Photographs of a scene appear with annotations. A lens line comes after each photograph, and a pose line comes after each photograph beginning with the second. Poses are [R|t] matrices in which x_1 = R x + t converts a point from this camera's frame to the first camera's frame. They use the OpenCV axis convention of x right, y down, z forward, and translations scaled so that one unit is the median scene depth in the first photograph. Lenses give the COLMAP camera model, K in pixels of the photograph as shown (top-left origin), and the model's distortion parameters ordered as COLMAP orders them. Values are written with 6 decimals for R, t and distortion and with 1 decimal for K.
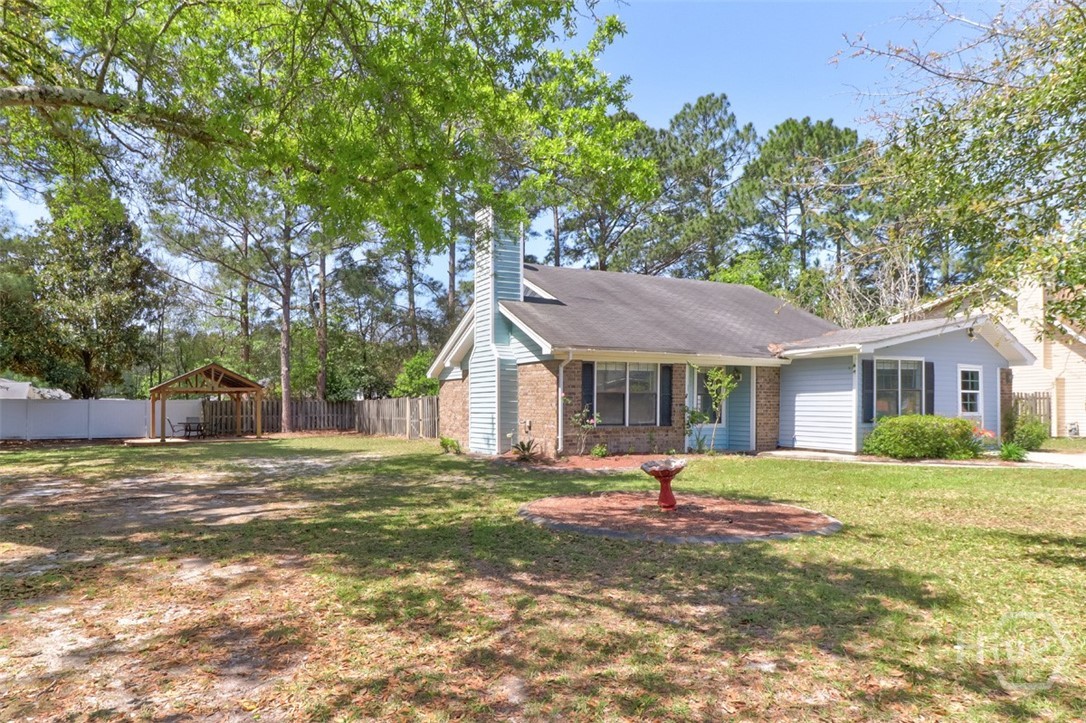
lens RADIAL K [[807.3, 0, 538.1], [0, 807.3, 401.8], [0, 0, 1]] dist [-0.003581, -0.001936]
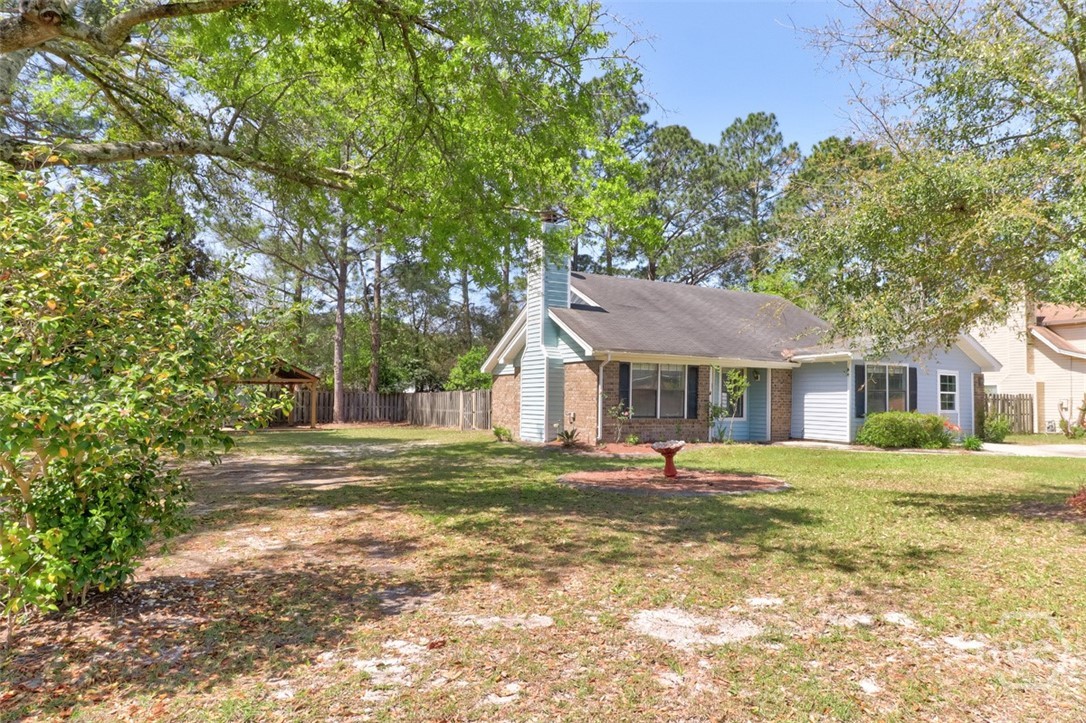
lens RADIAL K [[830.4, 0, 704.4], [0, 830.4, 363.5], [0, 0, 1]] dist [-0.014196, -0.002336]
pose [[0.991221, 0.018741, 0.130882, 0.016086], [-0.013331, 0.999025, -0.042089, 0.000499], [-0.131543, 0.039975, 0.990504, -0.174932]]
